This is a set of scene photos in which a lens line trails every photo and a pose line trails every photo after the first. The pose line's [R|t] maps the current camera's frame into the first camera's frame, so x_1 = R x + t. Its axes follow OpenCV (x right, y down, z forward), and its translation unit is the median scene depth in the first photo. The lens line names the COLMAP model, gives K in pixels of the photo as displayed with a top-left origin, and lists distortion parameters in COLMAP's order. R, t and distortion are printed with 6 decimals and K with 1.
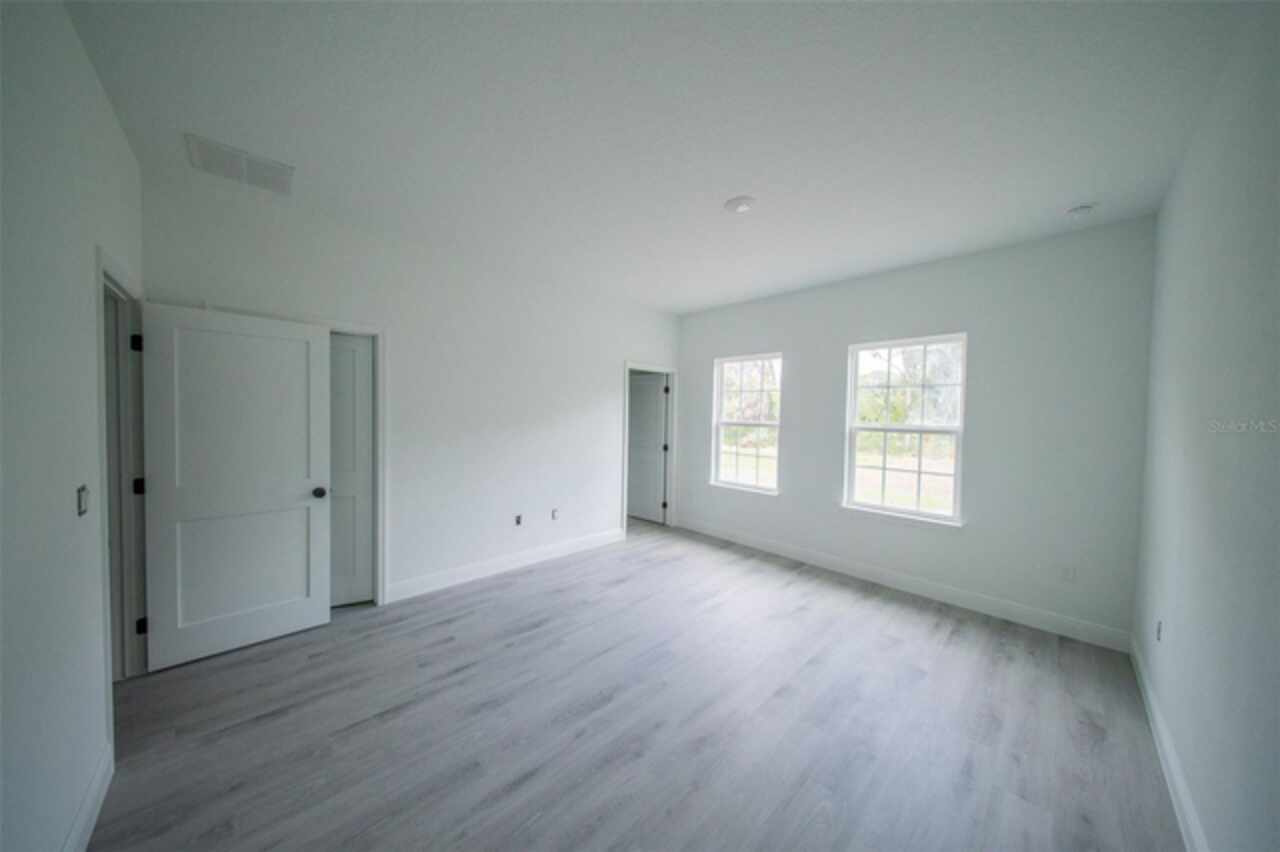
lens RADIAL K [[402.1, 0, 644.9], [0, 402.1, 413.9], [0, 0, 1]] dist [0.000516, -0.000019]
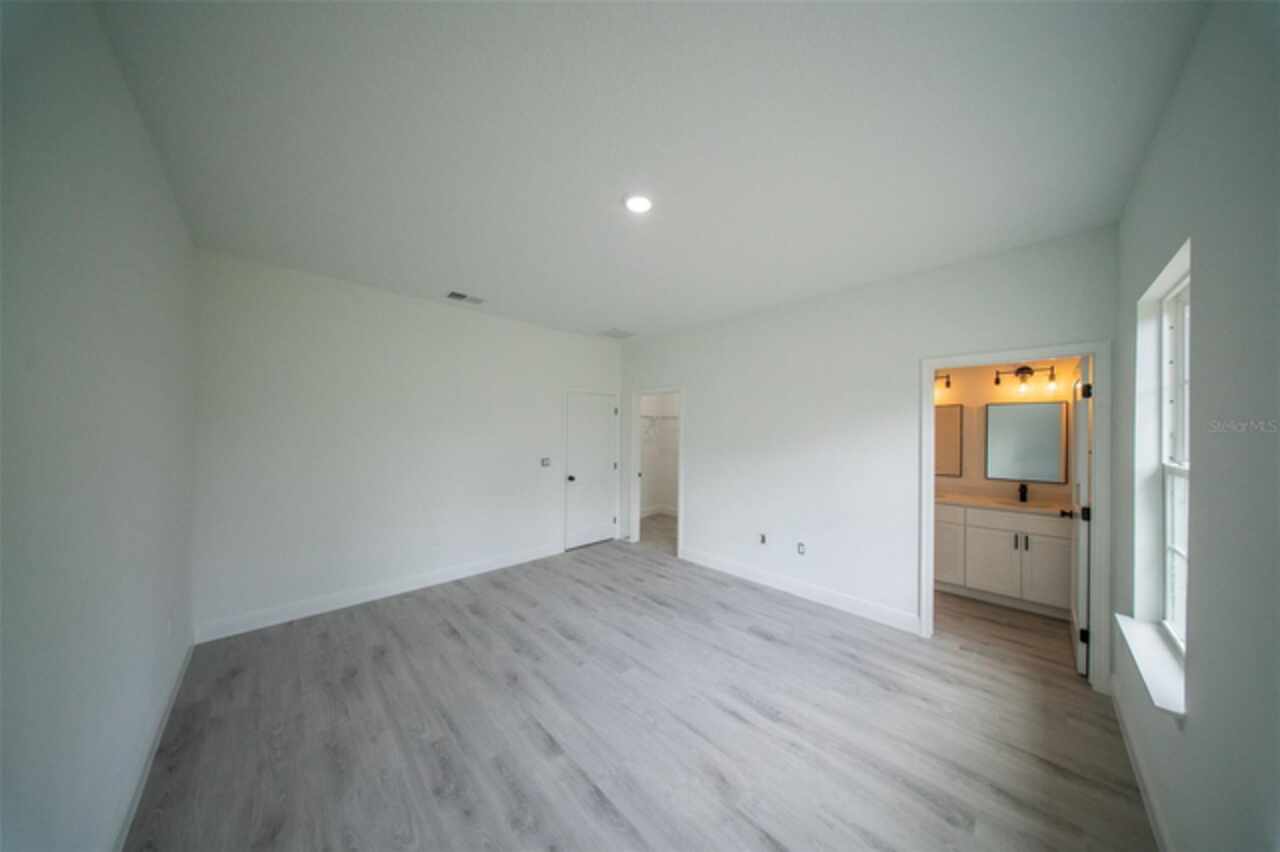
lens RADIAL K [[376.8, 0, 641.2], [0, 376.8, 432.3], [0, 0, 1]] dist [0.000229, -0.000015]
pose [[0.014362, -0.011412, -0.999832, 0.909704], [-0.014439, 0.999828, -0.011620, 0.000805], [0.999793, 0.014603, 0.014195, 0.895409]]
